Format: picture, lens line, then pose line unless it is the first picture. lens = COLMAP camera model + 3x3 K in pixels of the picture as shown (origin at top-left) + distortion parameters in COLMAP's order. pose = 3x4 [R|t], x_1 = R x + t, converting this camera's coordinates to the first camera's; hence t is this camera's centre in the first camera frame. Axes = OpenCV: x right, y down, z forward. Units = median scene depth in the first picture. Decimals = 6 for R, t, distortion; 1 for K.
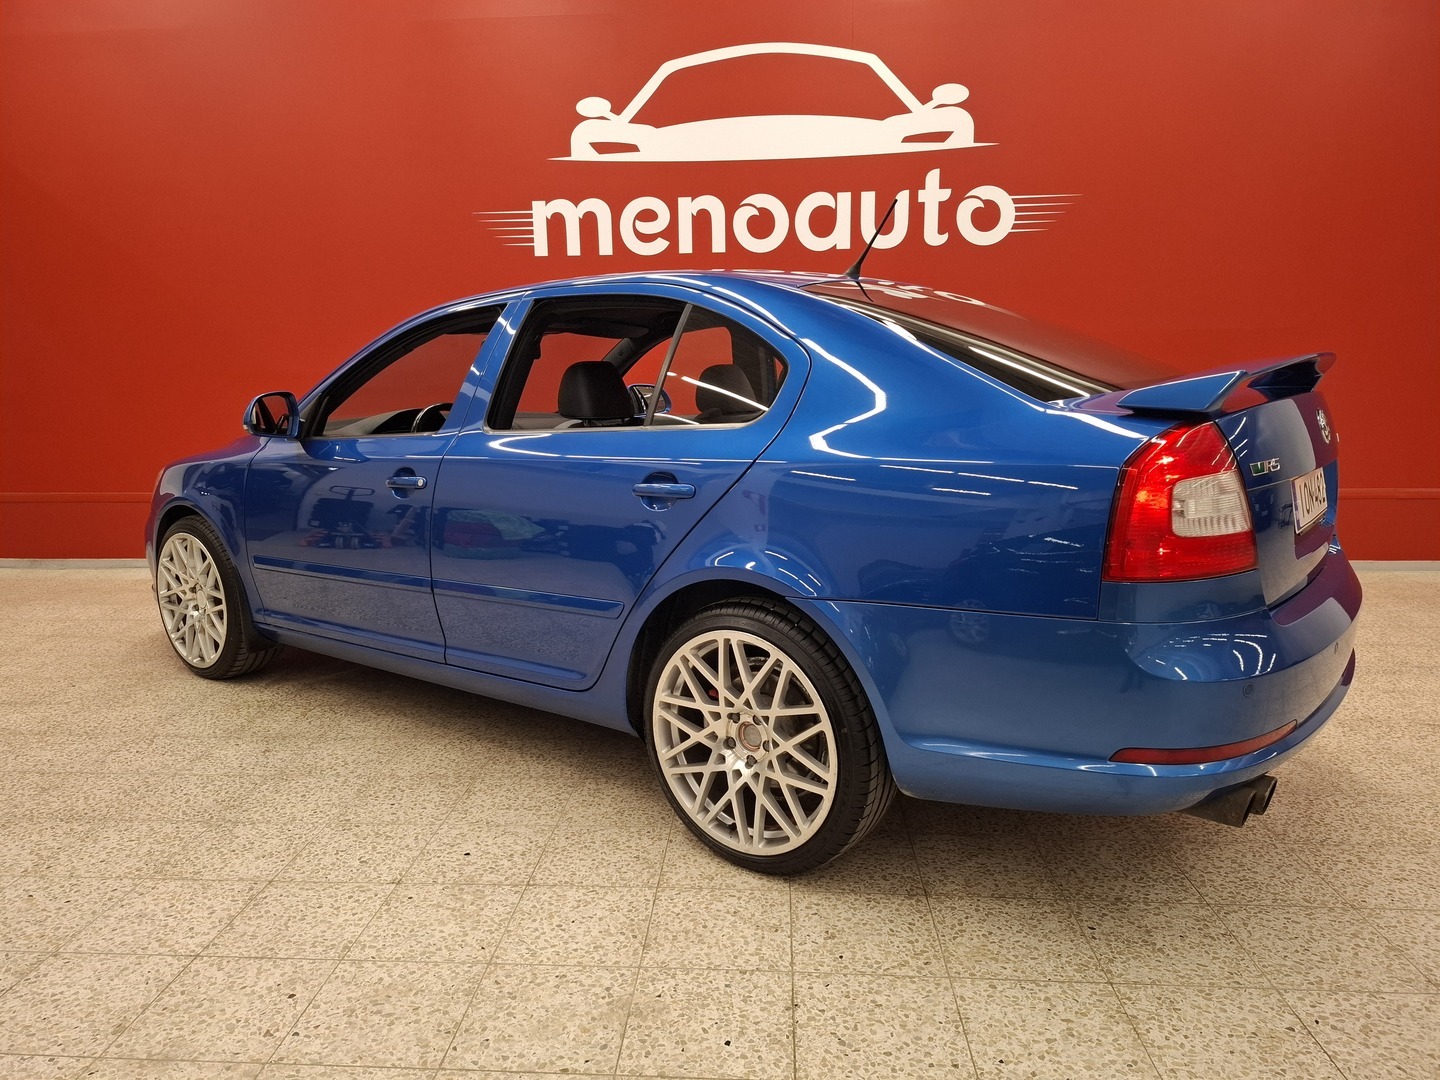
lens RADIAL K [[1031.9, 0, 699.6], [0, 1031.9, 547.5], [0, 0, 1]] dist [0.057951, -0.051042]
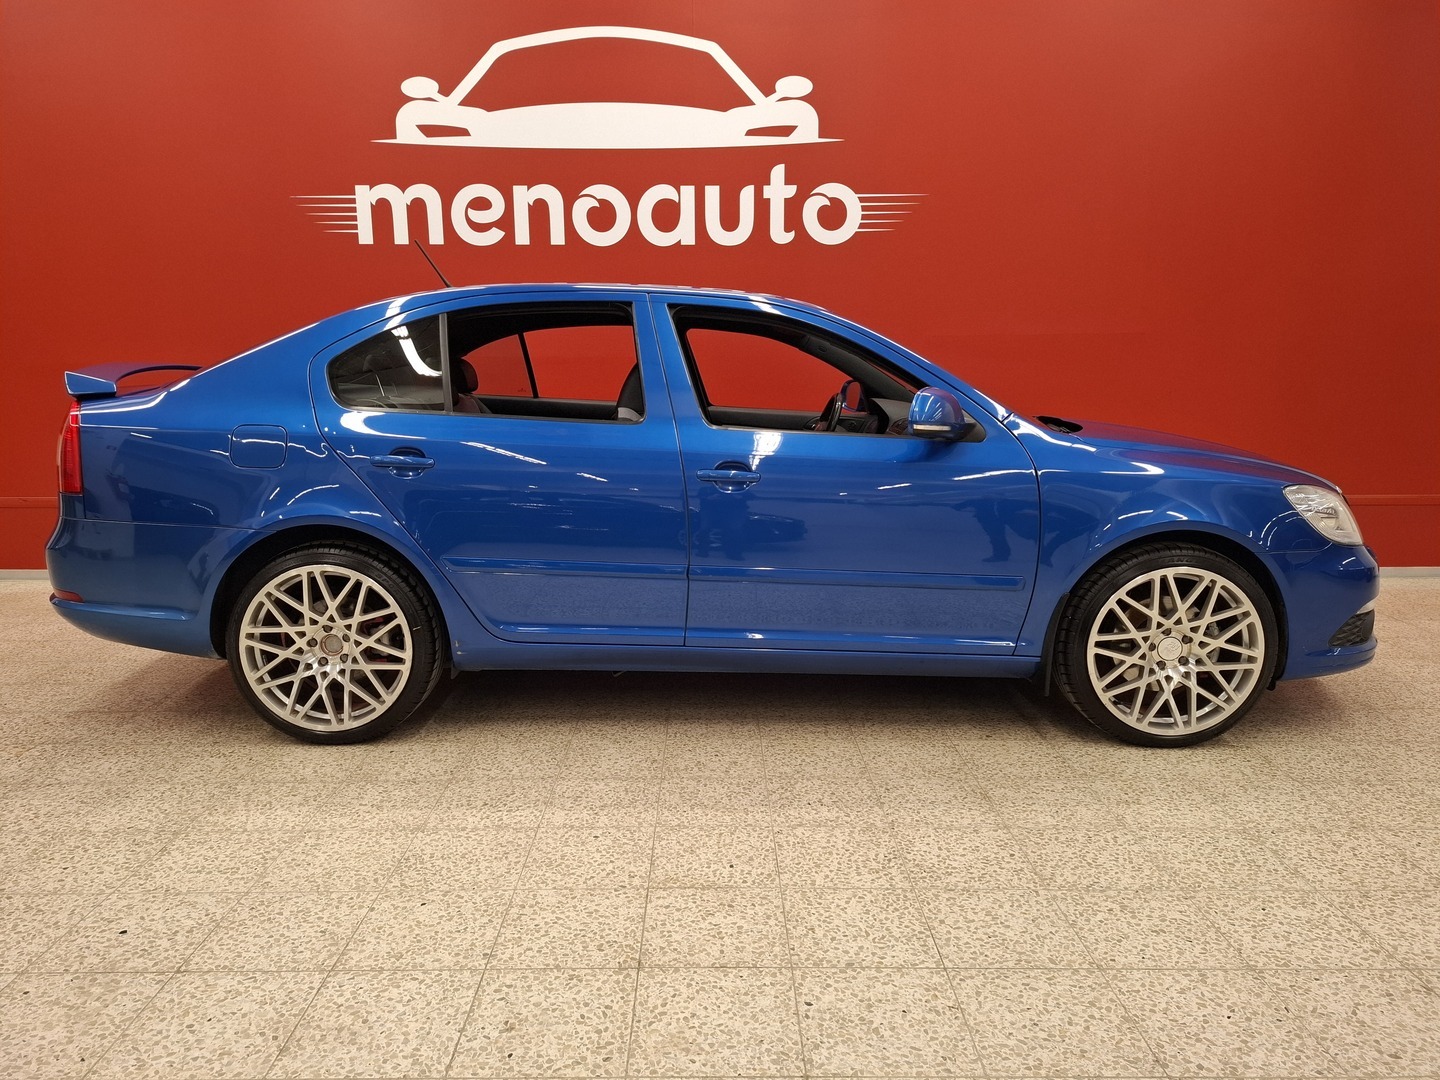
lens RADIAL K [[1031.9, 0, 711.0], [0, 1031.9, 536.3], [0, 0, 1]] dist [0.057951, -0.051042]
pose [[0.997150, -0.001152, 0.075430, 0.202606], [0.001838, 0.999958, -0.009027, -0.022398], [-0.075416, 0.009140, 0.997110, 0.107707]]
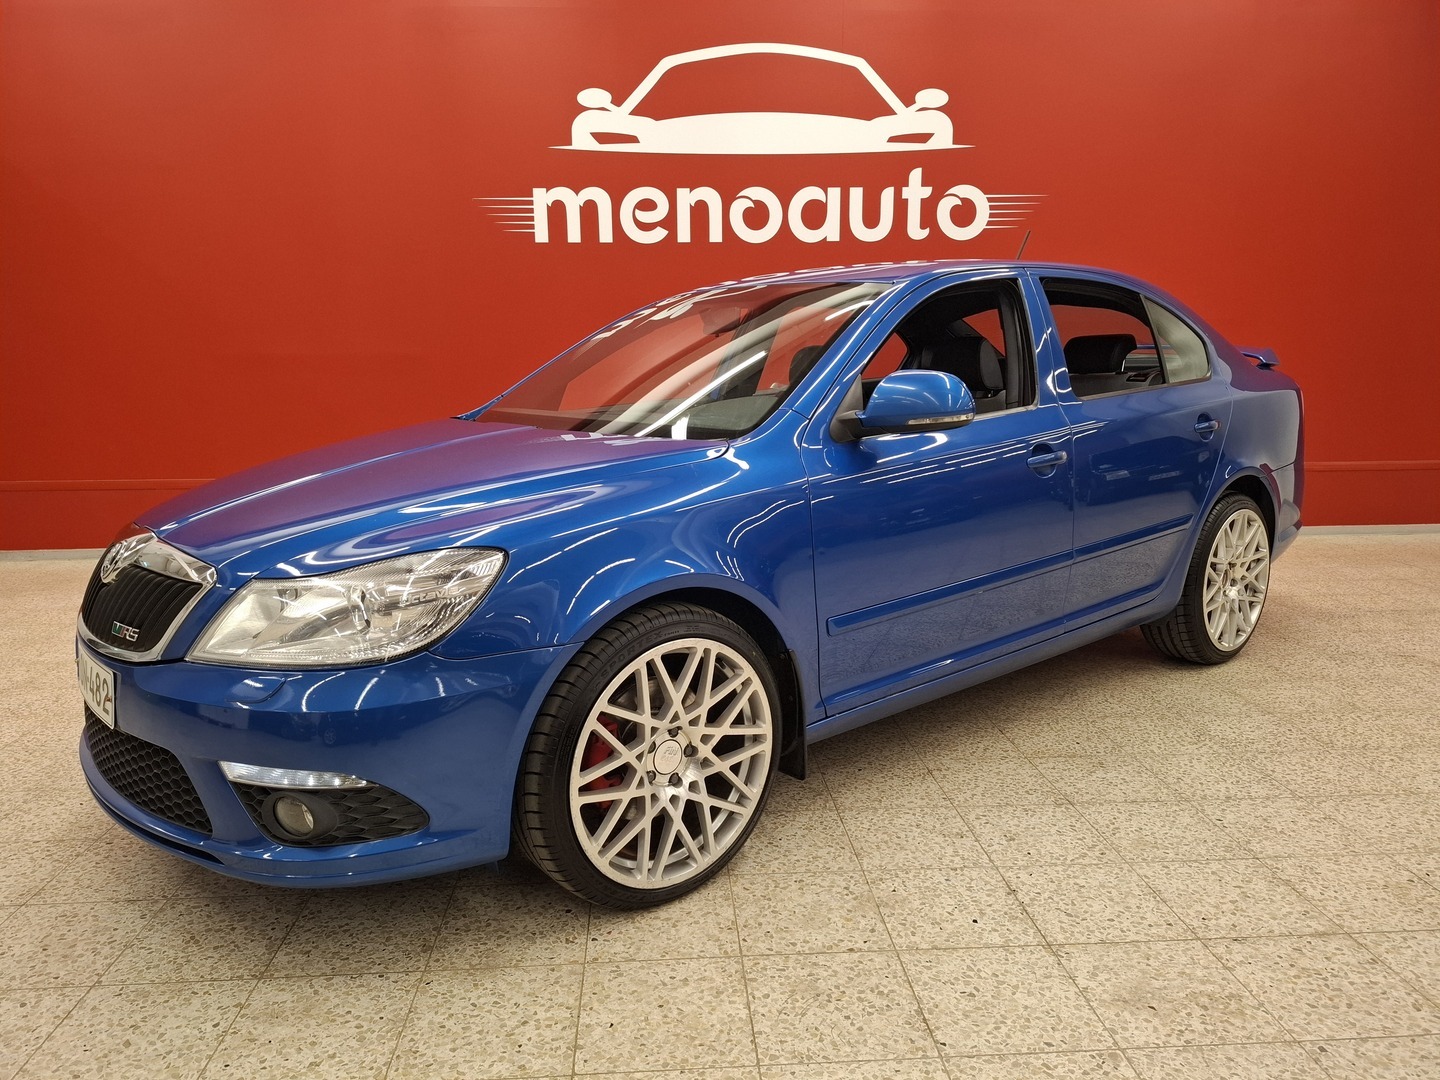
lens RADIAL K [[1031.9, 0, 706.3], [0, 1031.9, 548.6], [0, 0, 1]] dist [0.057951, -0.051042]
pose [[0.991256, -0.020240, 0.130395, -0.311348], [0.019137, 0.999770, 0.009707, 0.031338], [-0.130562, -0.007126, 0.991415, -0.084195]]
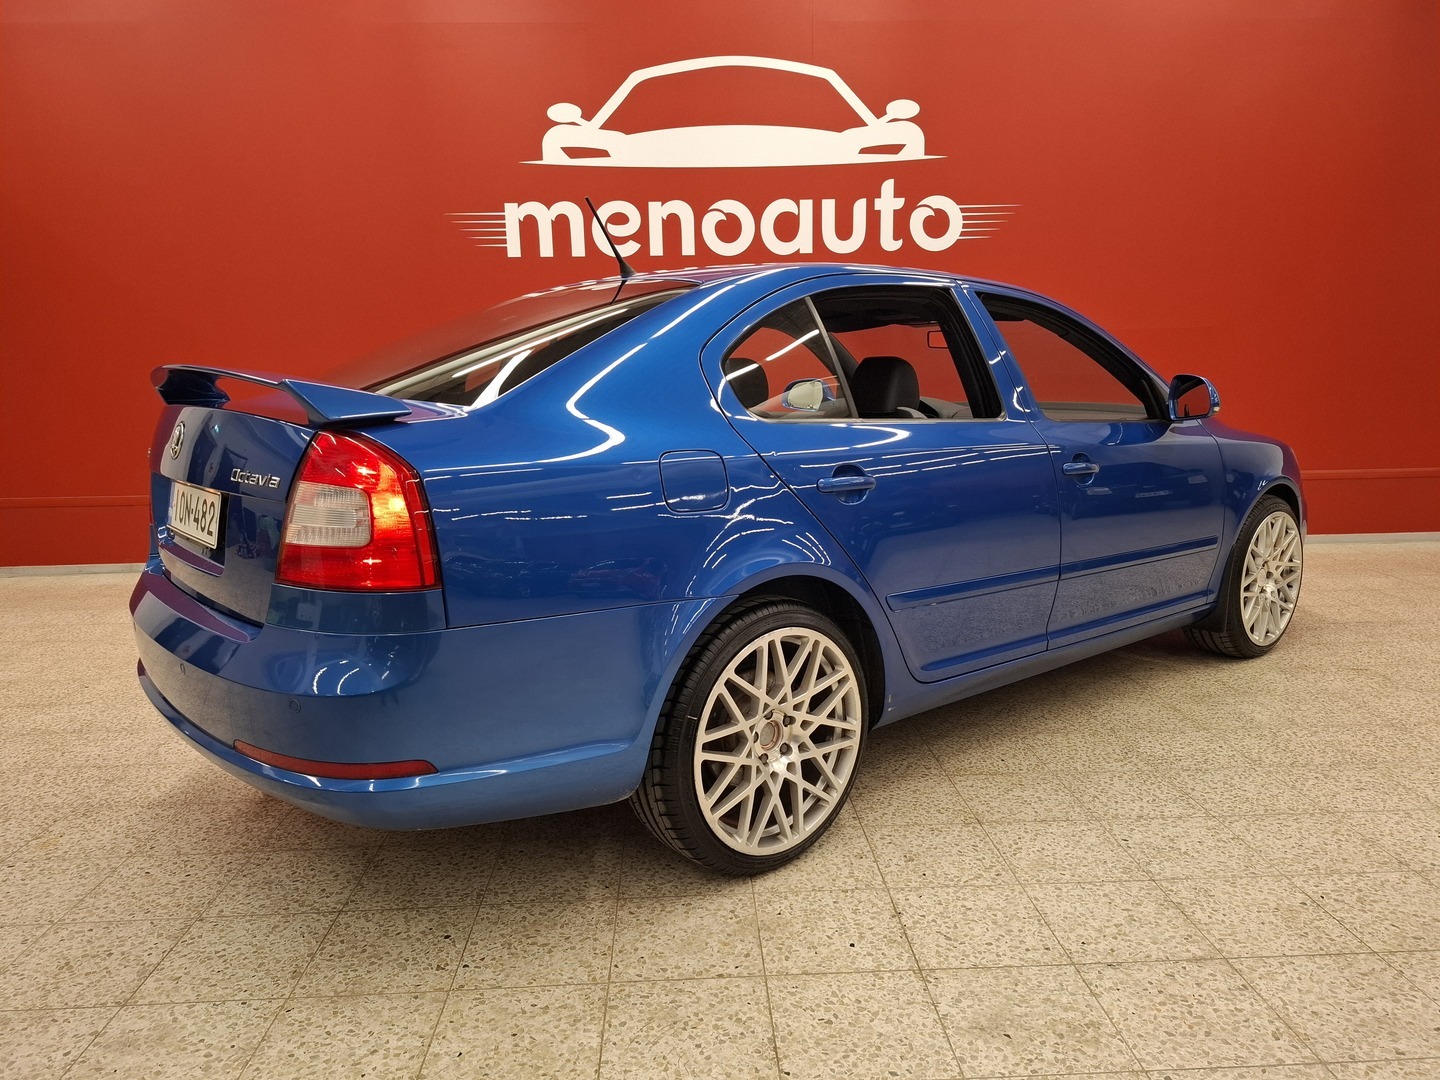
lens RADIAL K [[1031.9, 0, 720.3], [0, 1031.9, 552.4], [0, 0, 1]] dist [0.057951, -0.051042]
pose [[0.992997, -0.025343, 0.115388, -0.181028], [0.024835, 0.999675, 0.005840, 0.021397], [-0.115499, -0.002933, 0.993303, -0.096951]]
